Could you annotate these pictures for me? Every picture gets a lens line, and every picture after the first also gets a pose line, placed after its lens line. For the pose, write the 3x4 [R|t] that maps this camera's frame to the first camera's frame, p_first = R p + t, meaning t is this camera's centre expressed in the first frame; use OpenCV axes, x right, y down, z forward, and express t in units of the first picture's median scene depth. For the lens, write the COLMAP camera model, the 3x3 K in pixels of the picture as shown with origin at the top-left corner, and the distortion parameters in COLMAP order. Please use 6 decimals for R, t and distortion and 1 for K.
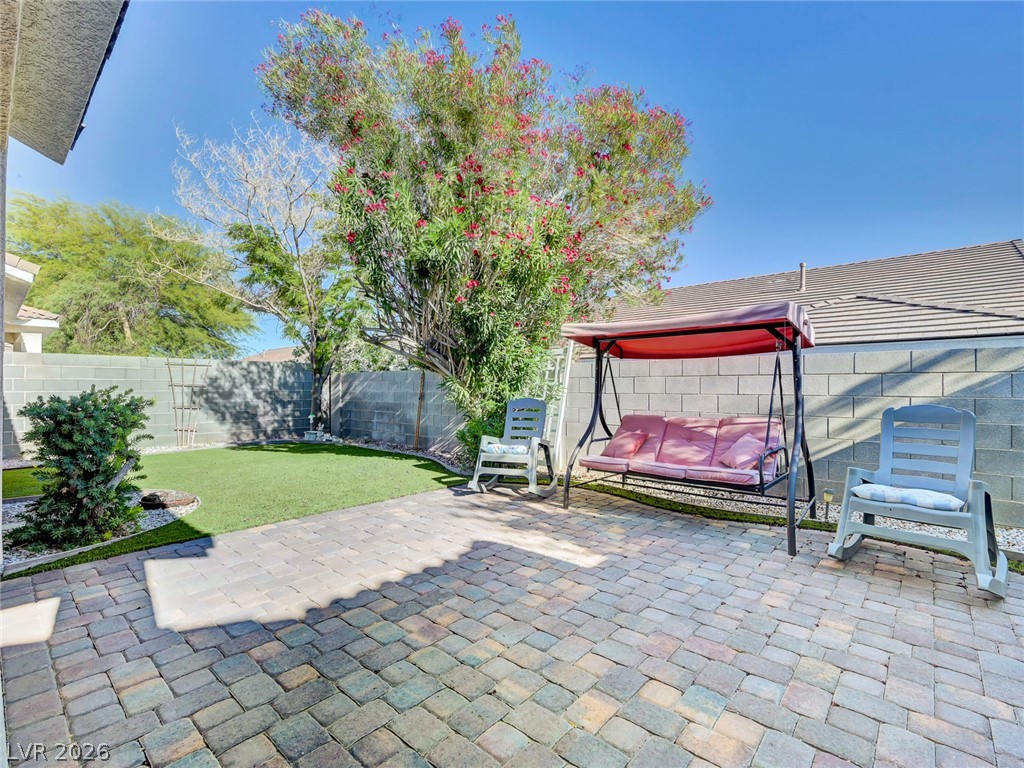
lens RADIAL K [[468.9, 0, 517.5], [0, 468.9, 385.6], [0, 0, 1]] dist [0.002407, 0.000633]
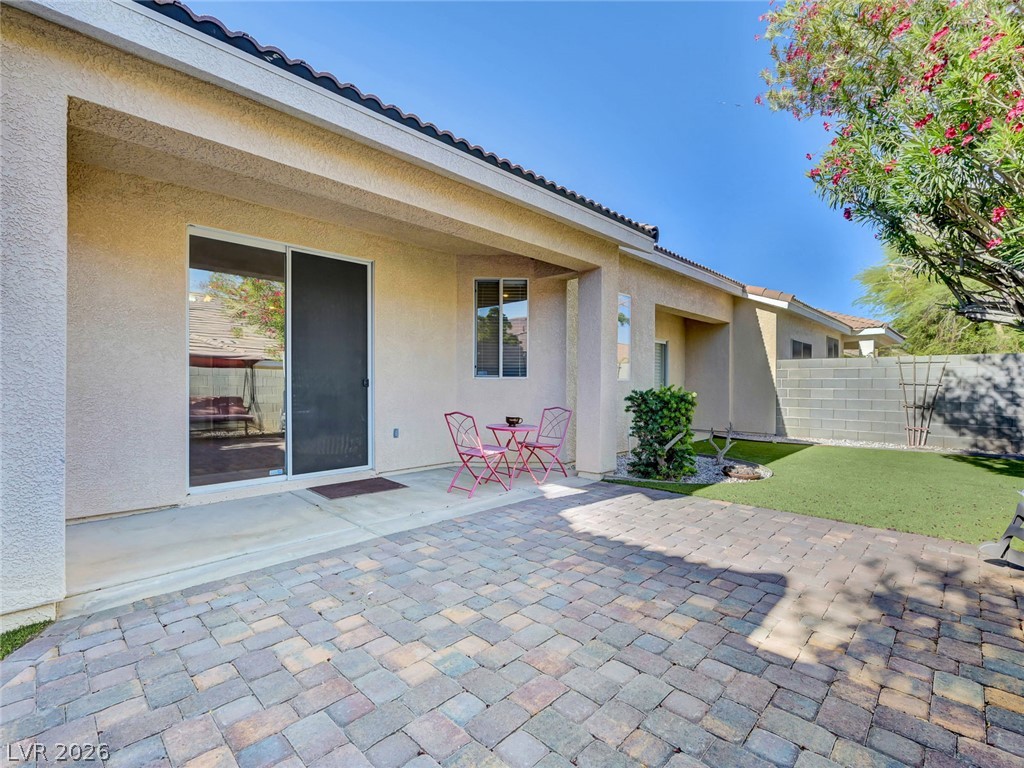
lens RADIAL K [[468.9, 0, 518.0], [0, 468.9, 385.7], [0, 0, 1]] dist [0.002407, 0.000633]
pose [[-0.040502, 0.002073, -0.999177, 0.831683], [0.000851, 0.999998, 0.002040, 0.004293], [0.999179, -0.000768, -0.040503, 0.660287]]
